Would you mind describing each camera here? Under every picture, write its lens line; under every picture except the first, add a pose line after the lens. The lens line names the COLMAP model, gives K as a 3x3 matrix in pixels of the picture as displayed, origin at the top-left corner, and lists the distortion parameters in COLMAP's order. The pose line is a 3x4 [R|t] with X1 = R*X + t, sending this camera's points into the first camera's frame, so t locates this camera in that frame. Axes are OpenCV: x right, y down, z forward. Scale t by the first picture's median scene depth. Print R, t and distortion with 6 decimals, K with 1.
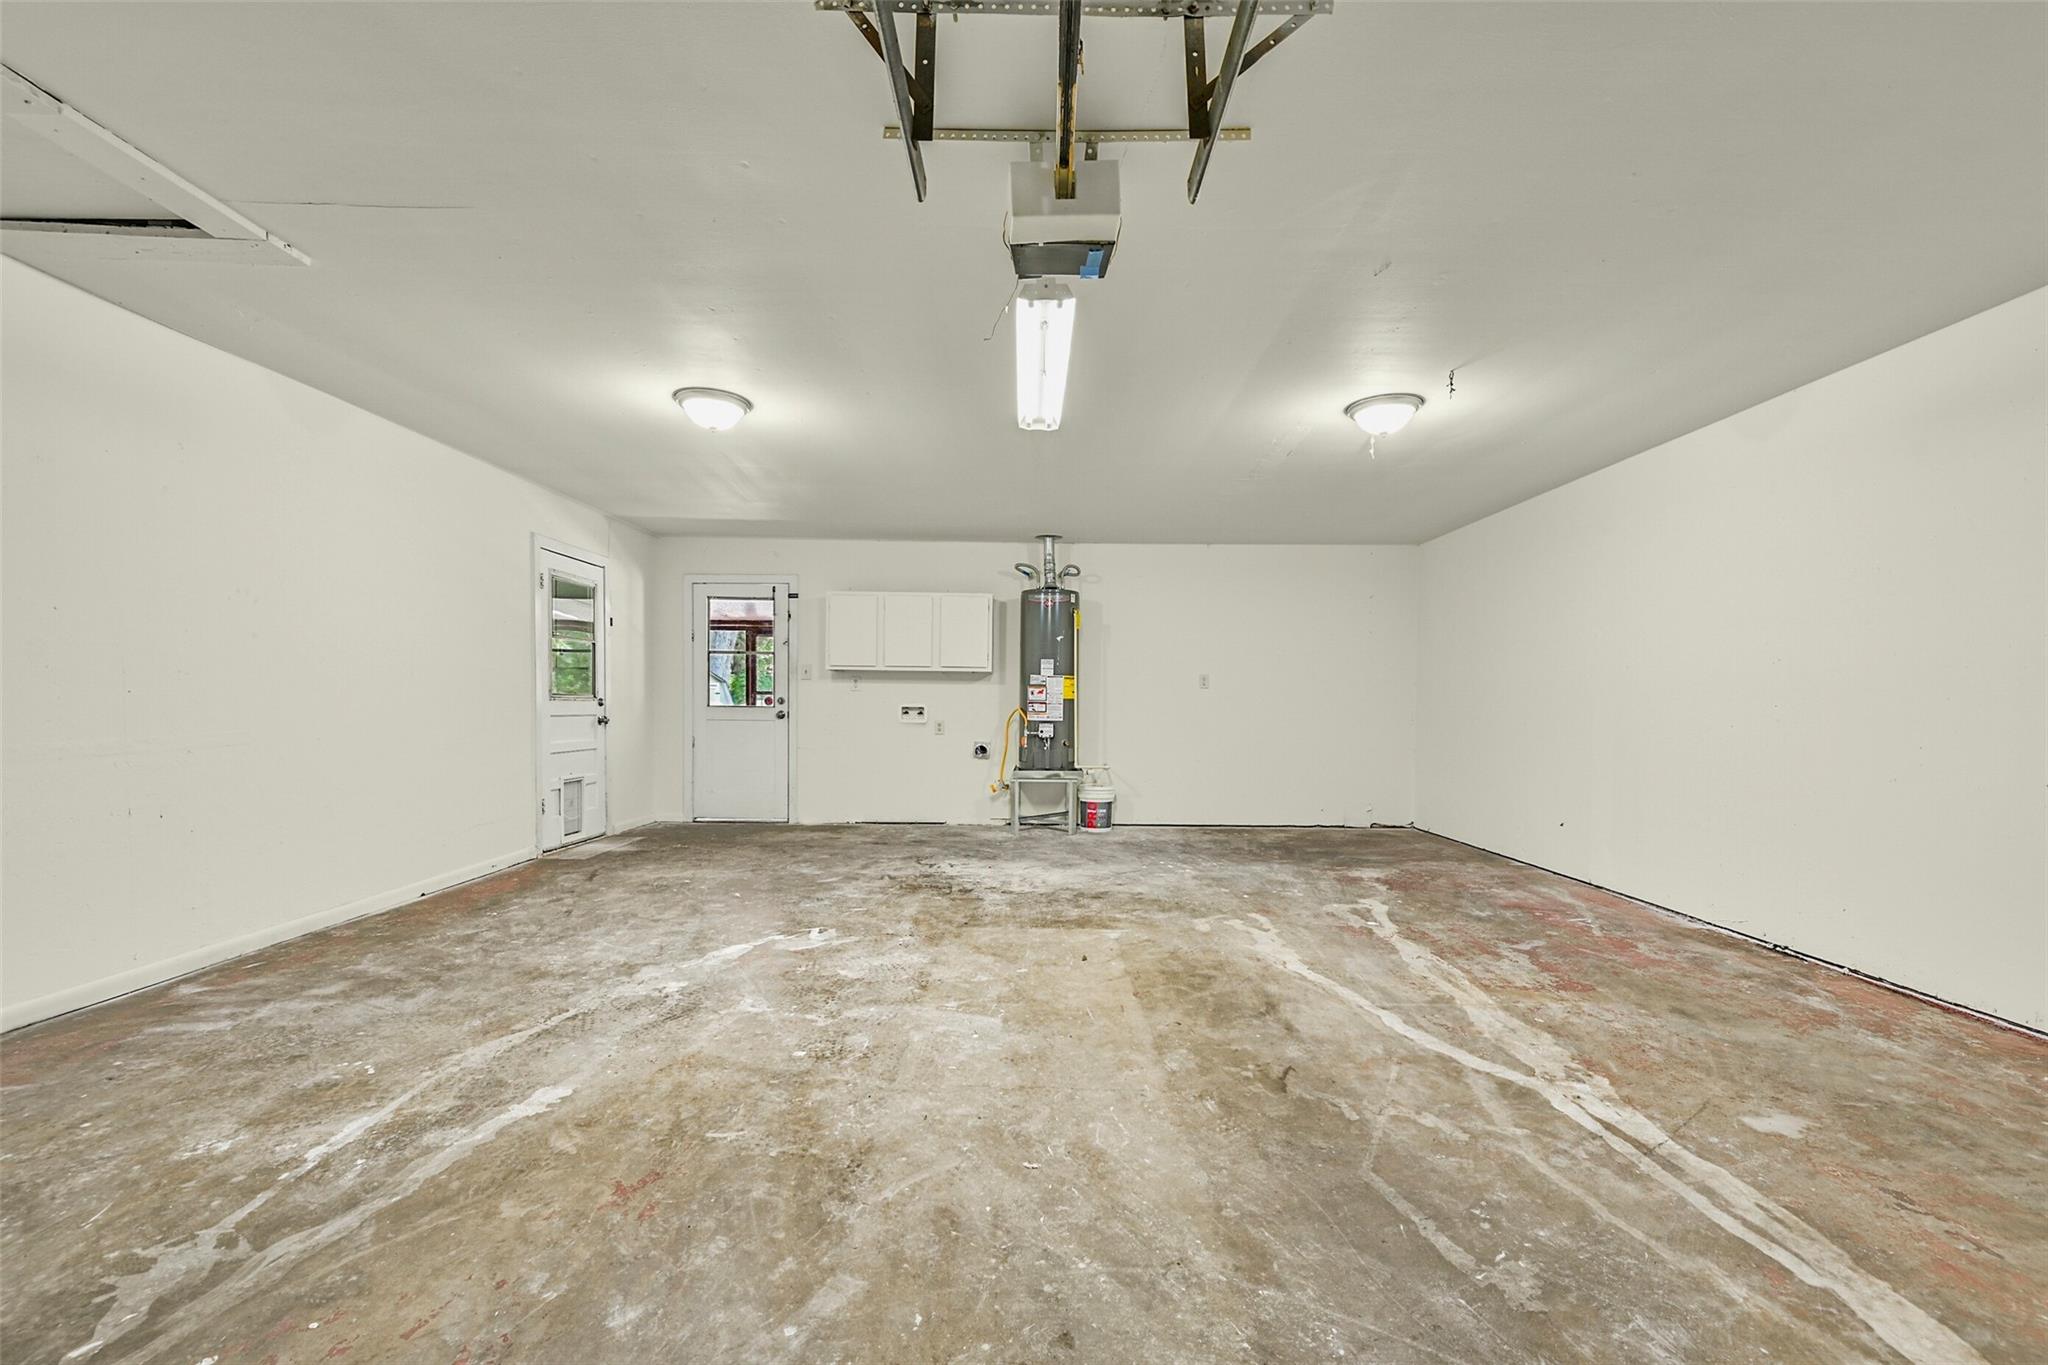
lens RADIAL K [[827.8, 0, 1025.0], [0, 827.8, 700.0], [0, 0, 1]] dist [-0.003406, -0.000185]
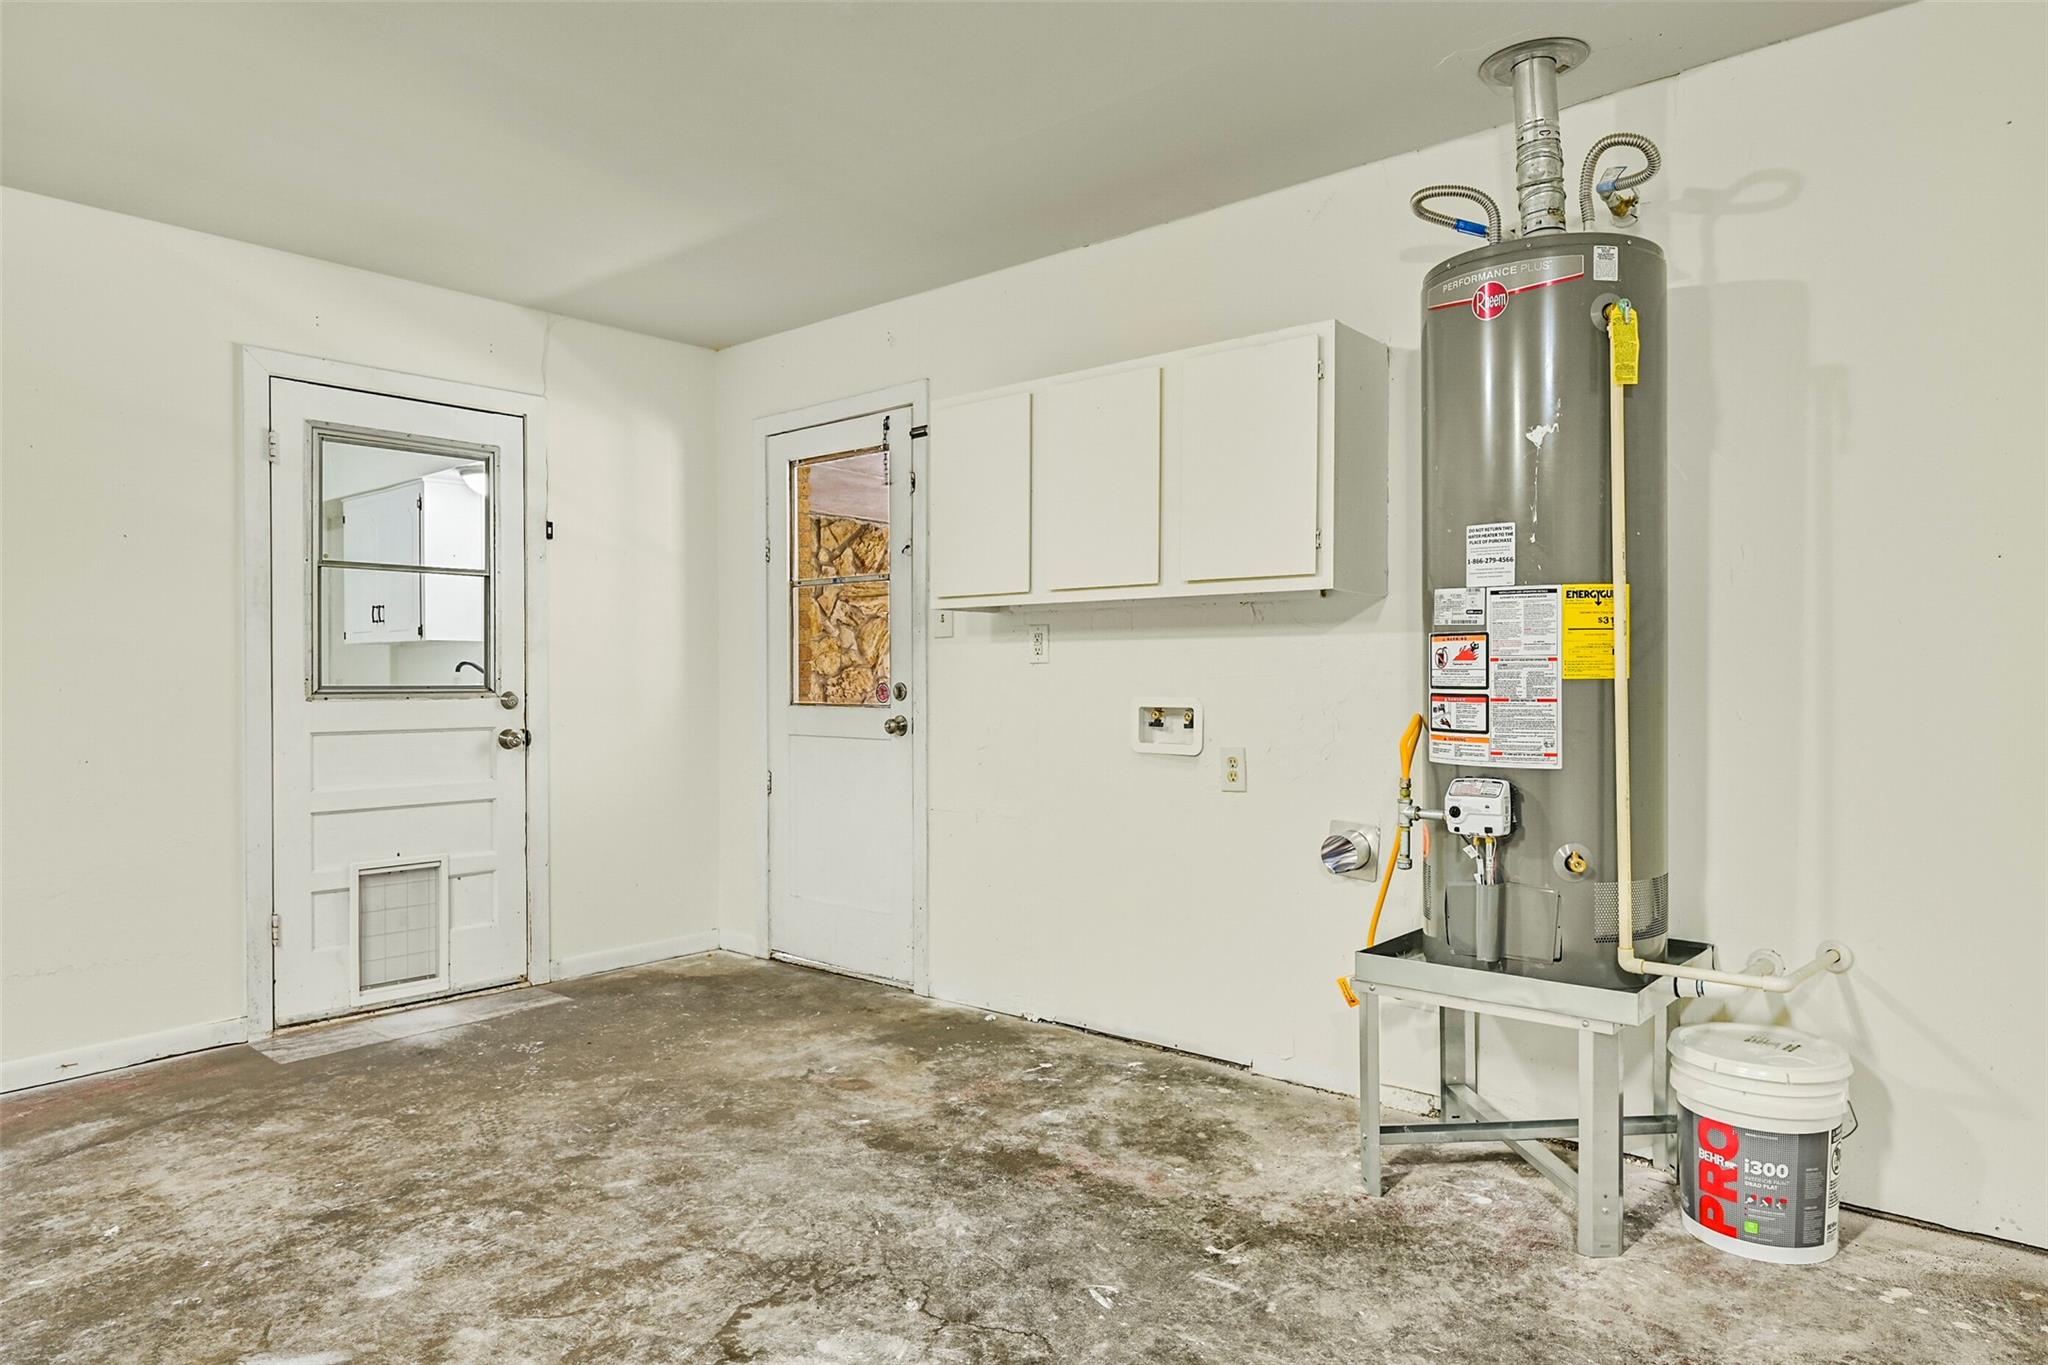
lens RADIAL K [[1238.9, 0, 1024.7], [0, 1238.9, 672.2], [0, 0, 1]] dist [0.001306, 0.000338]
pose [[0.762999, -0.016710, -0.646183, 0.157750], [0.015329, 0.999852, -0.007755, -0.003154], [0.646217, -0.003988, 0.763143, 0.600389]]
